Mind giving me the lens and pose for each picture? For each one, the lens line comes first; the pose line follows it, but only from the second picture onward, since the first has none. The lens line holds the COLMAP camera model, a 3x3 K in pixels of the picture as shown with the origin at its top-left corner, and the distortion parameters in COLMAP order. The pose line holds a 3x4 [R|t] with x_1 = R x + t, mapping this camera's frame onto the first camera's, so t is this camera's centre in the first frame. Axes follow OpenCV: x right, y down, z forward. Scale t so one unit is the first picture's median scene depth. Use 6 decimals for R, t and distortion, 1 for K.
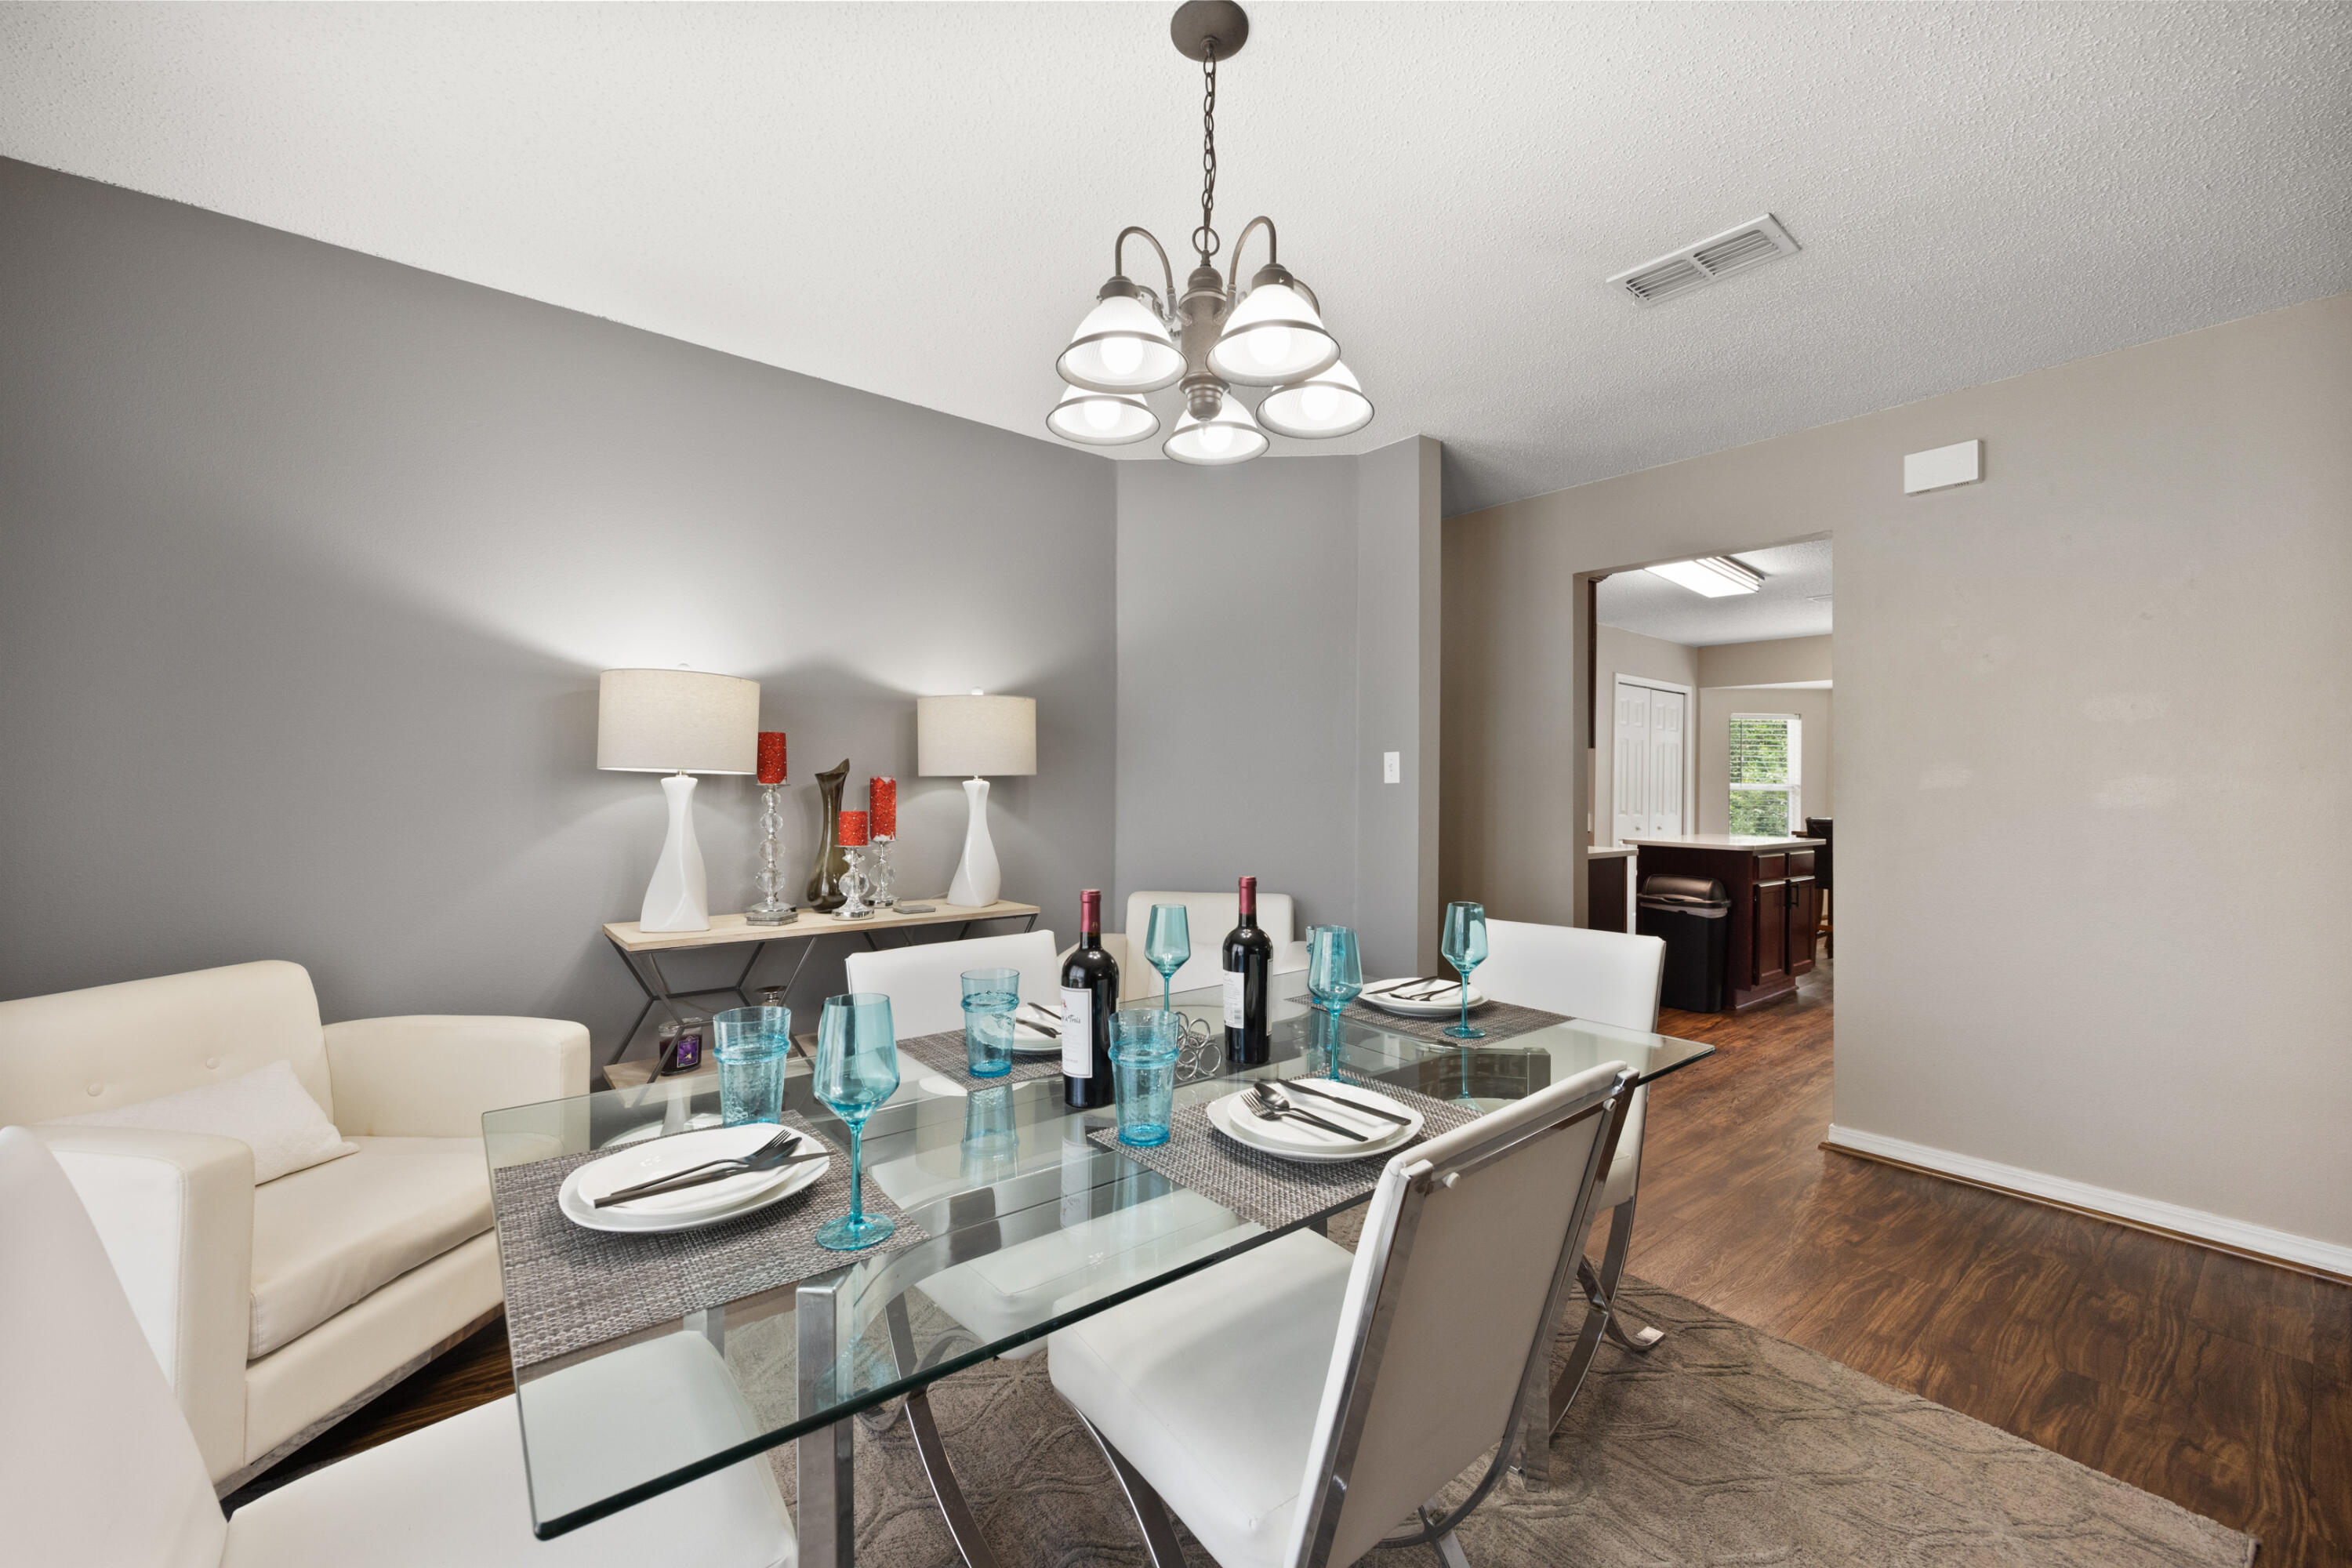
lens RADIAL K [[931.2, 0, 1184.0], [0, 931.2, 783.1], [0, 0, 1]] dist [-0.000248, -0.000006]
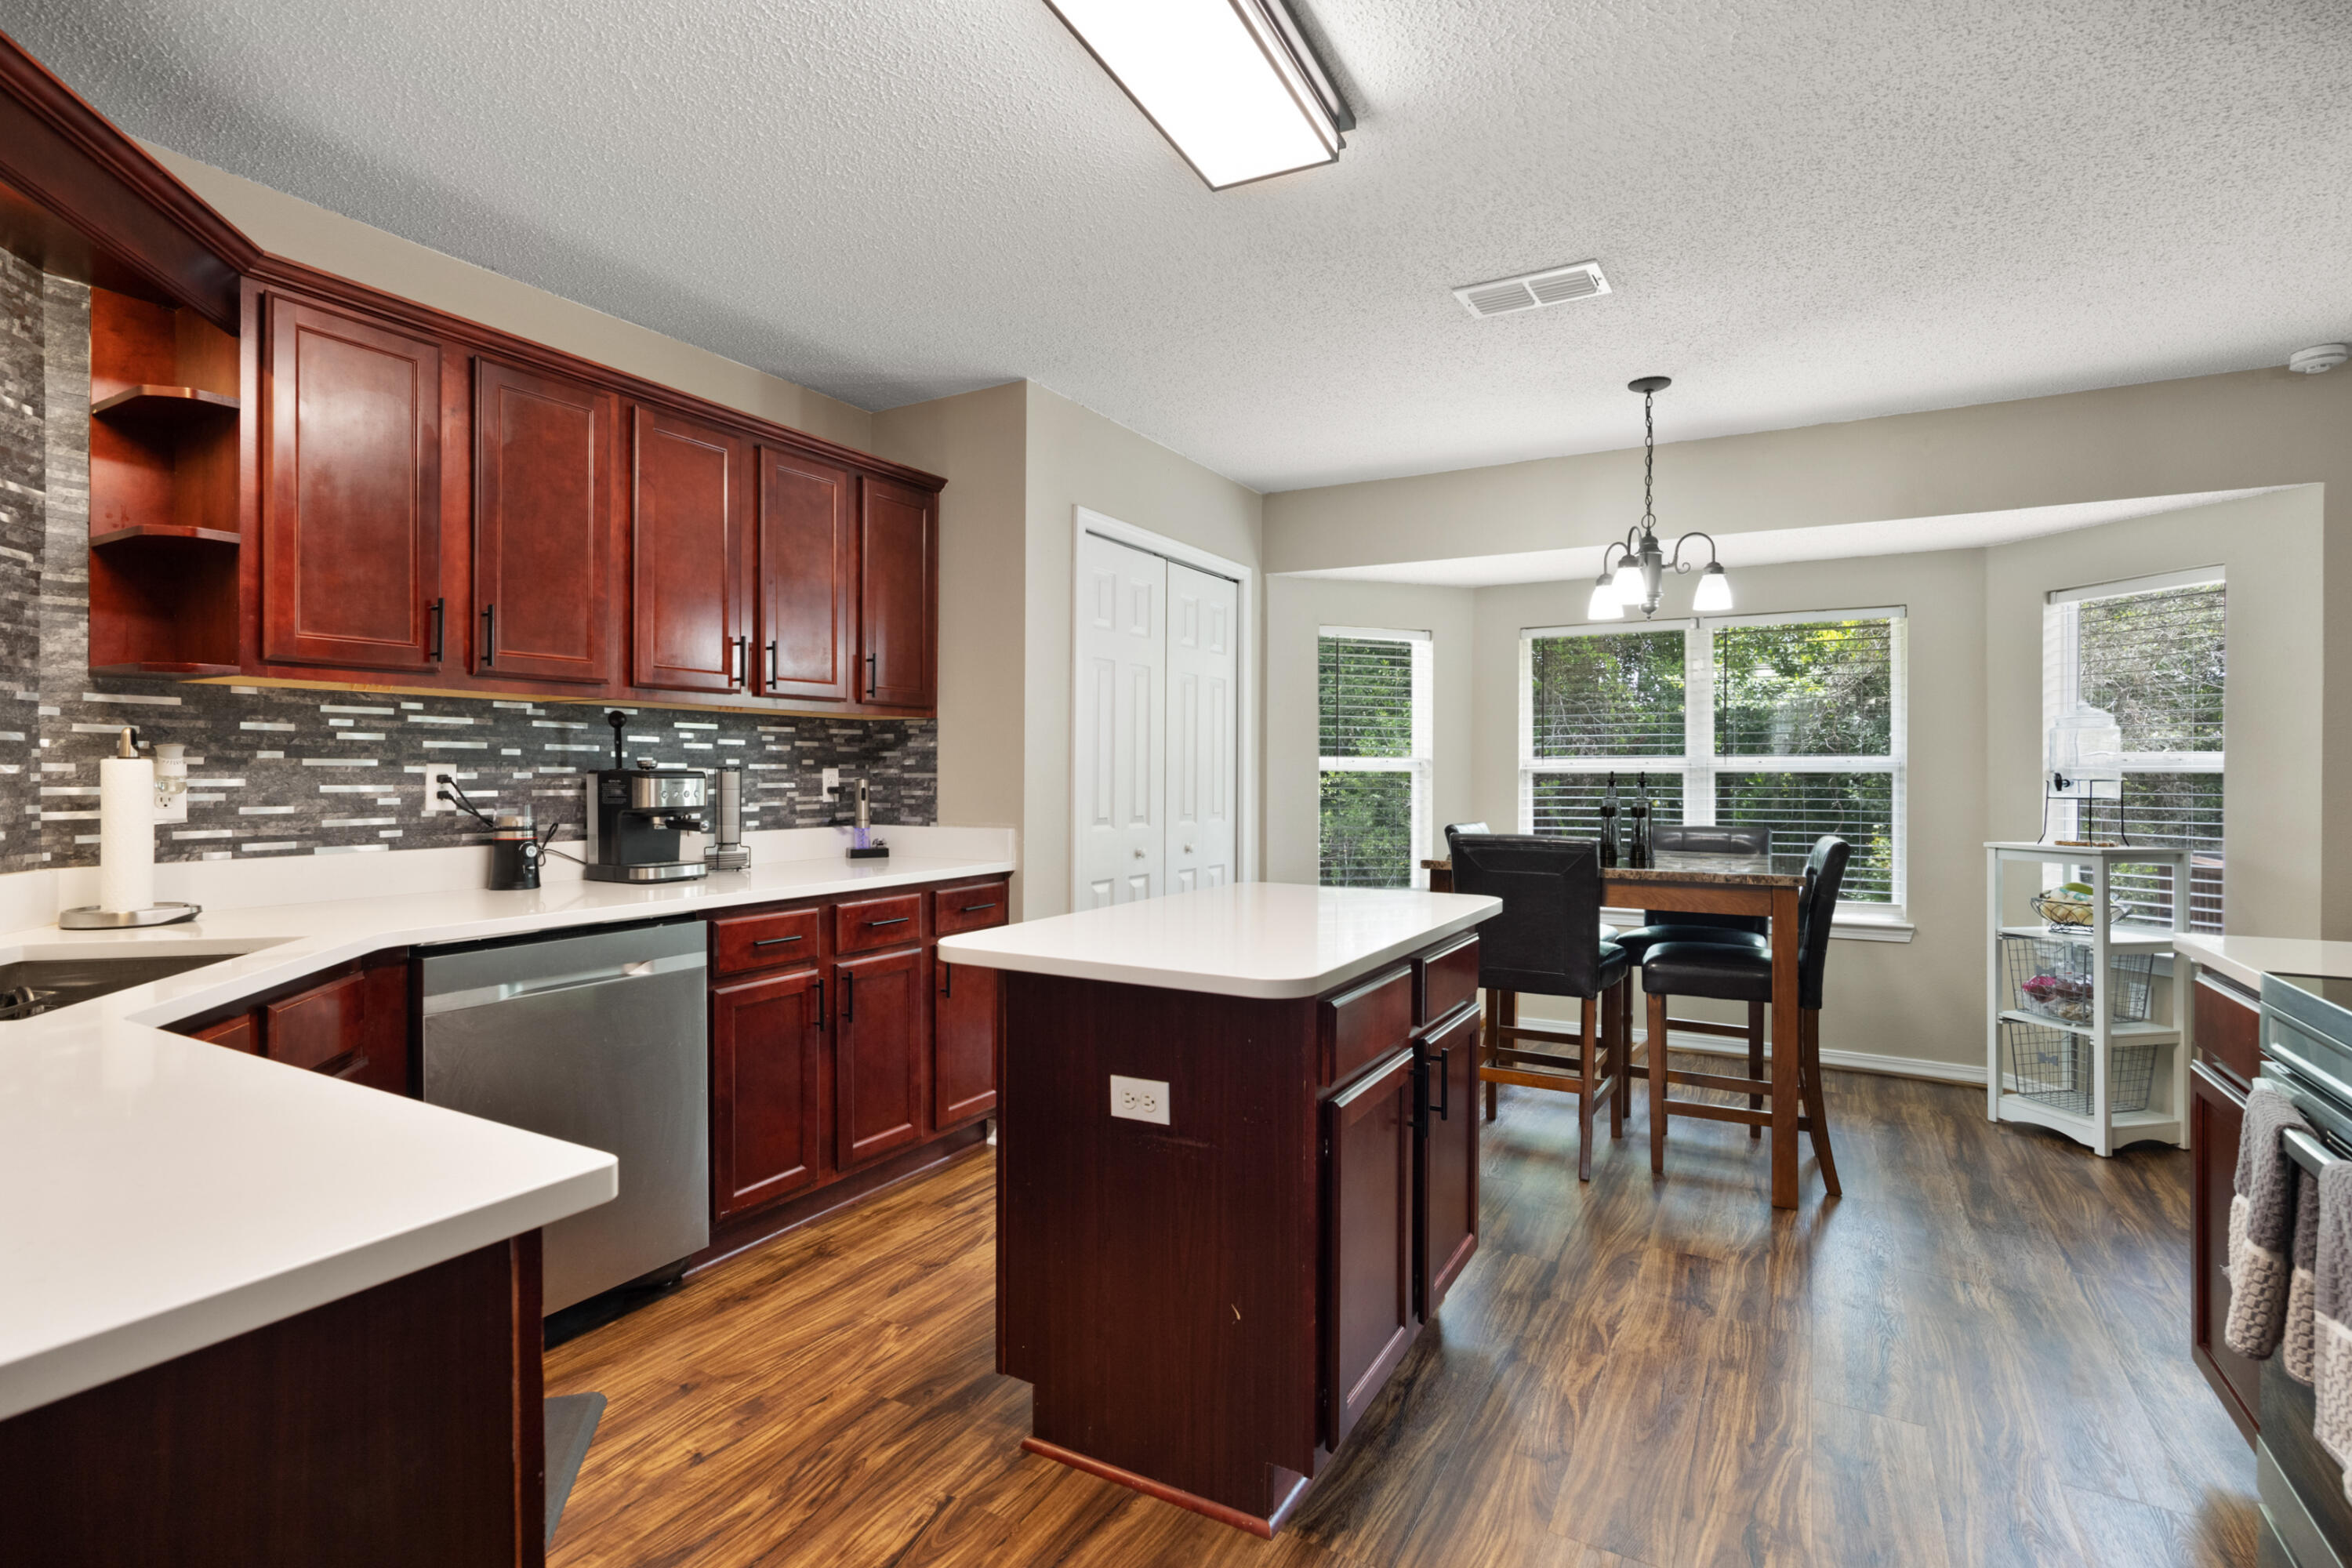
lens RADIAL K [[1118.9, 0, 1187.5], [0, 1118.9, 771.7], [0, 0, 1]] dist [-0.003770, -0.001578]
pose [[0.928864, -0.003546, 0.370403, 0.289537], [-0.000199, 0.999949, 0.010071, 0.001029], [-0.370420, -0.009428, 0.928817, 0.450424]]
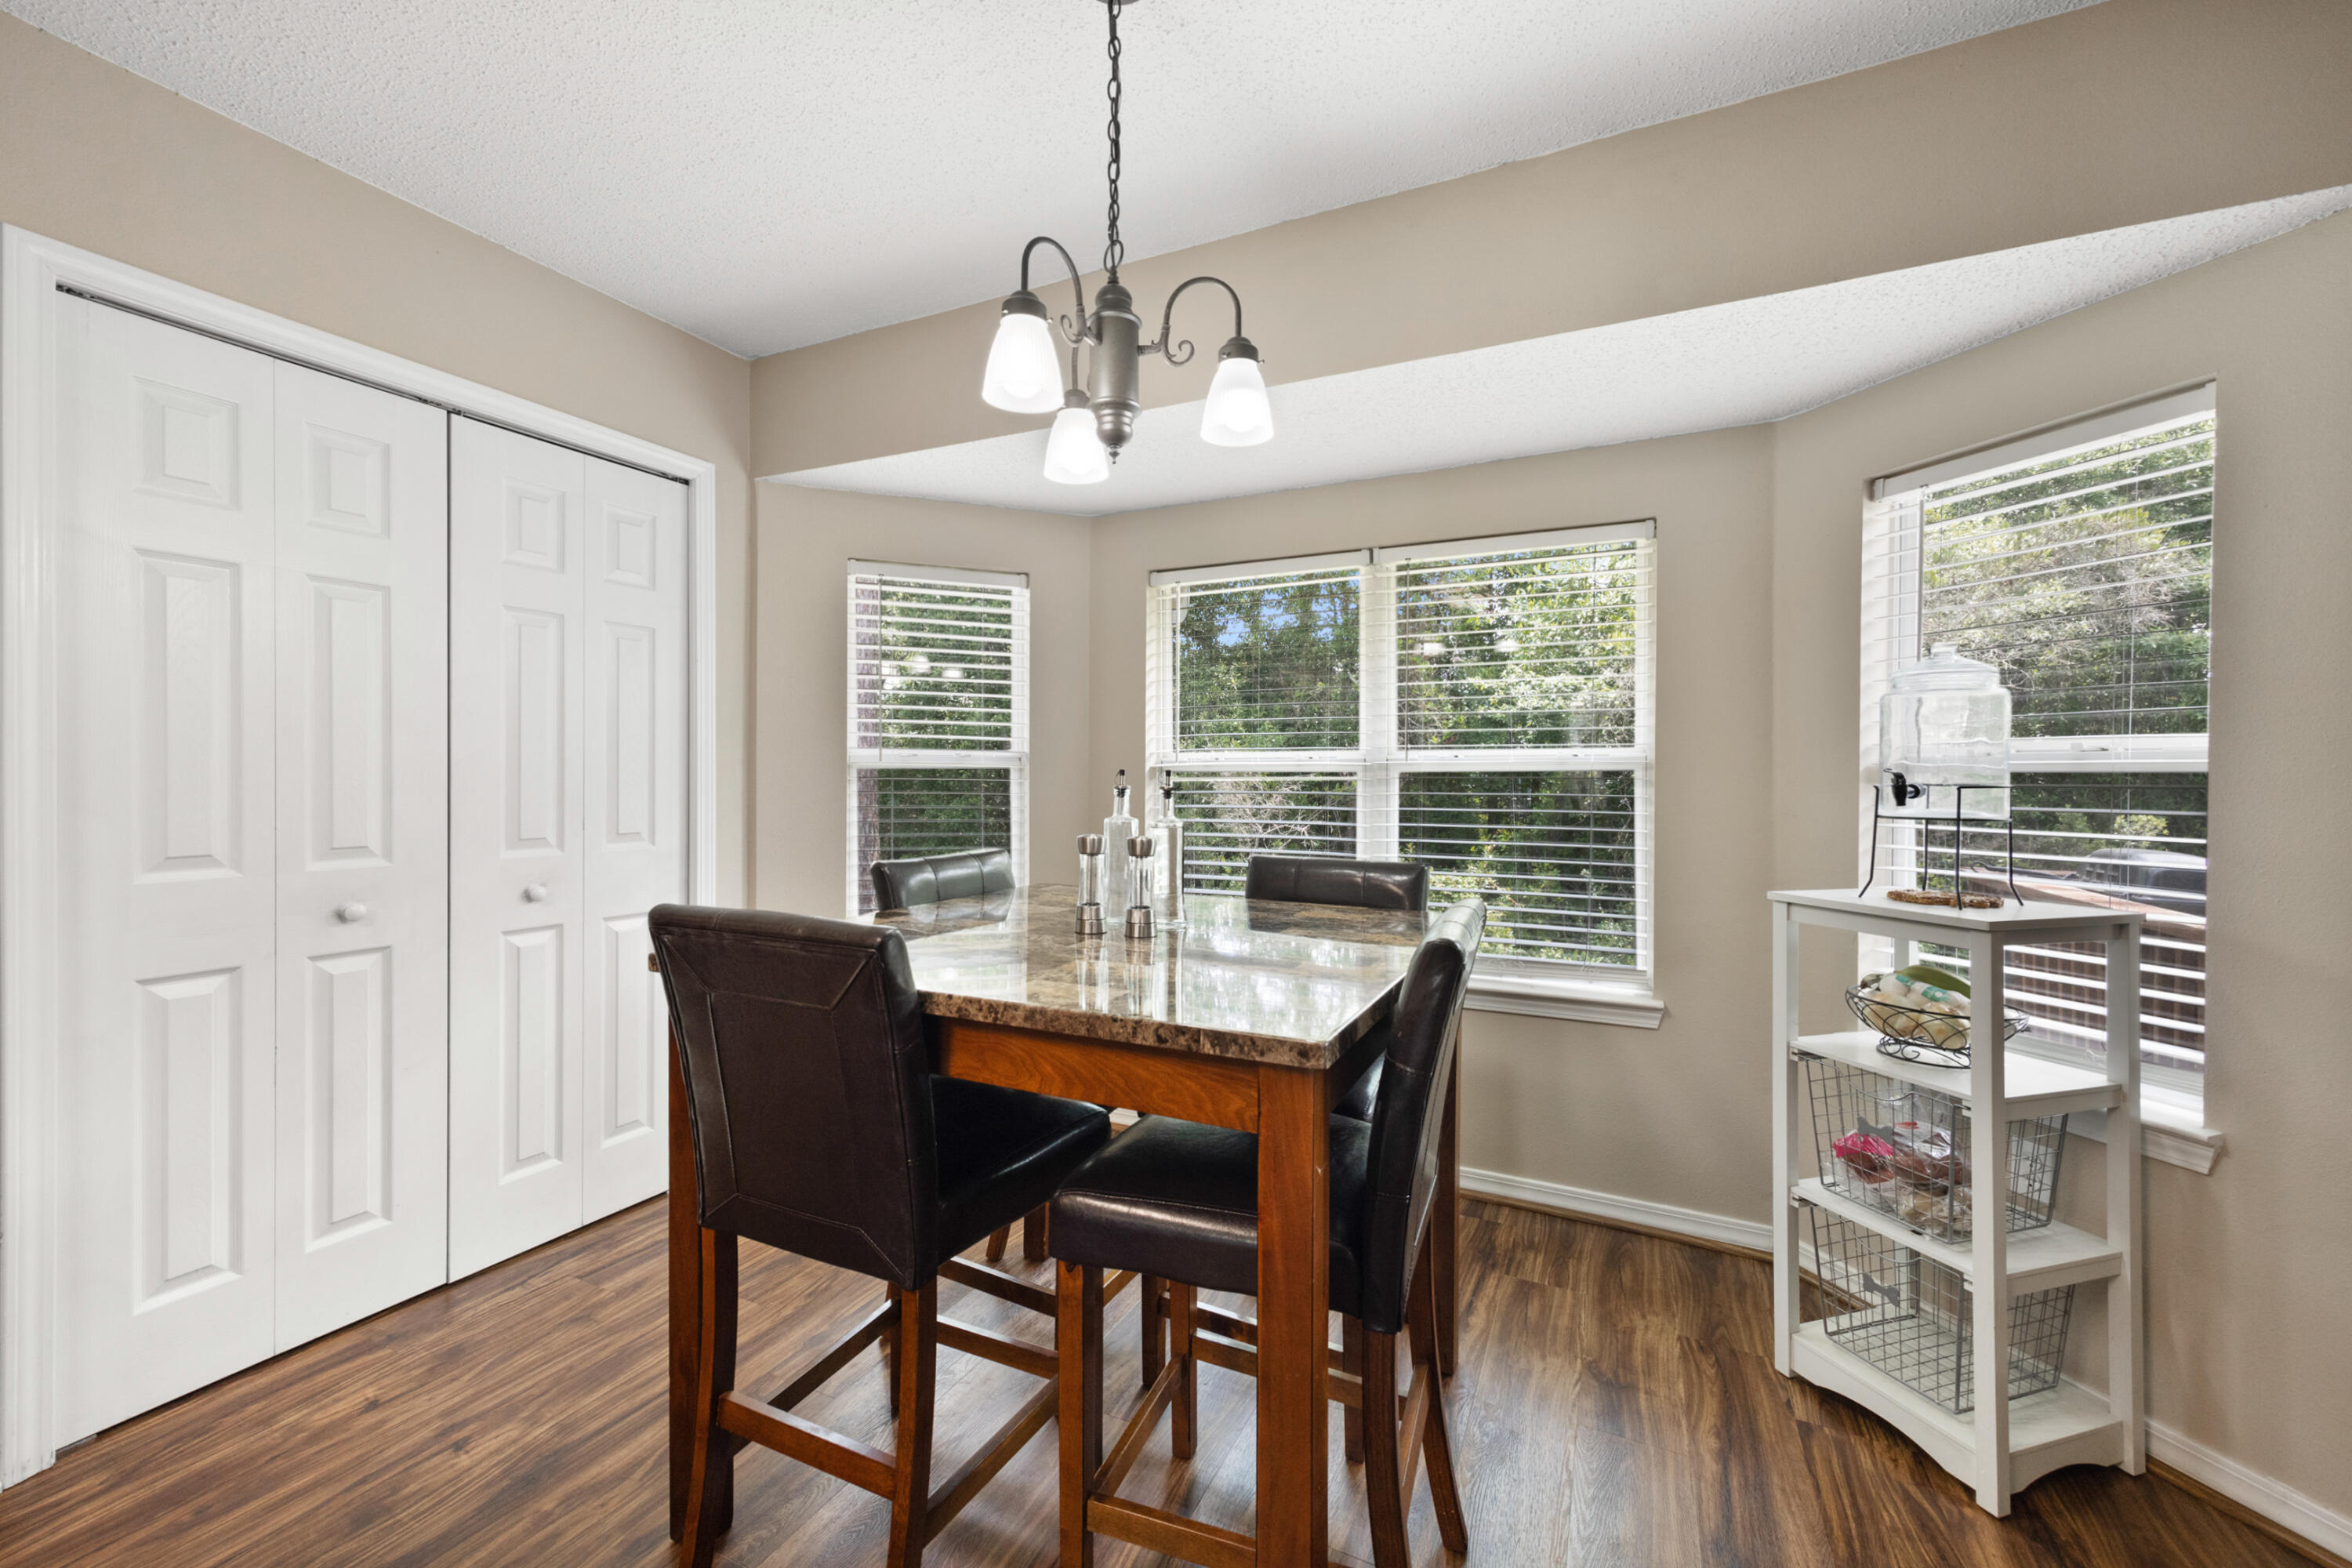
lens RADIAL K [[939.3, 0, 1175.5], [0, 939.3, 776.3], [0, 0, 1]] dist [0.002556, -0.000174]
pose [[0.902997, -0.007177, 0.429587, 0.554168], [-0.000402, 0.999846, 0.017547, 0.003229], [-0.429647, -0.016018, 0.902855, 0.623576]]
